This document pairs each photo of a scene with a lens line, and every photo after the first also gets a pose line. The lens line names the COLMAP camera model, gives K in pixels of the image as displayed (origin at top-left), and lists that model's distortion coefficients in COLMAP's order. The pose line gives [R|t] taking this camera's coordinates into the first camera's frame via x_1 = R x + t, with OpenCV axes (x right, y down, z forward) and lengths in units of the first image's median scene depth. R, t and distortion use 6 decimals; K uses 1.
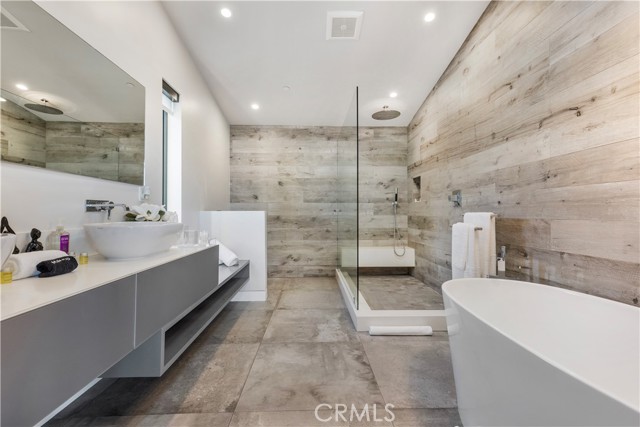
lens RADIAL K [[289.9, 0, 317.7], [0, 289.9, 211.9], [0, 0, 1]] dist [0.008228, -0.001172]
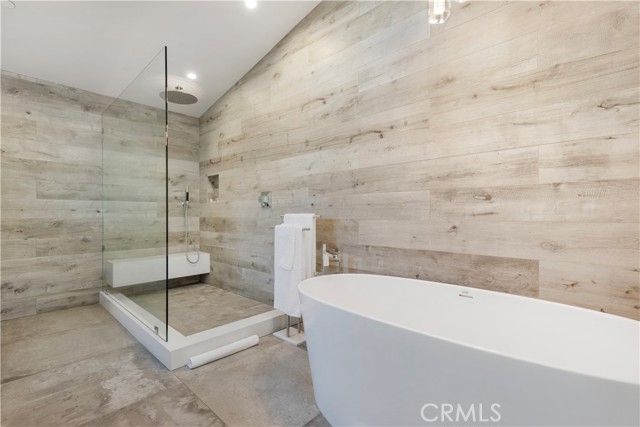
lens RADIAL K [[289.9, 0, 320.4], [0, 289.9, 215.5], [0, 0, 1]] dist [0.008228, -0.001172]
pose [[0.703299, -0.005473, 0.710873, -0.129011], [-0.000572, 0.999966, 0.008265, -0.000090], [-0.710894, -0.006219, 0.703272, 0.191787]]
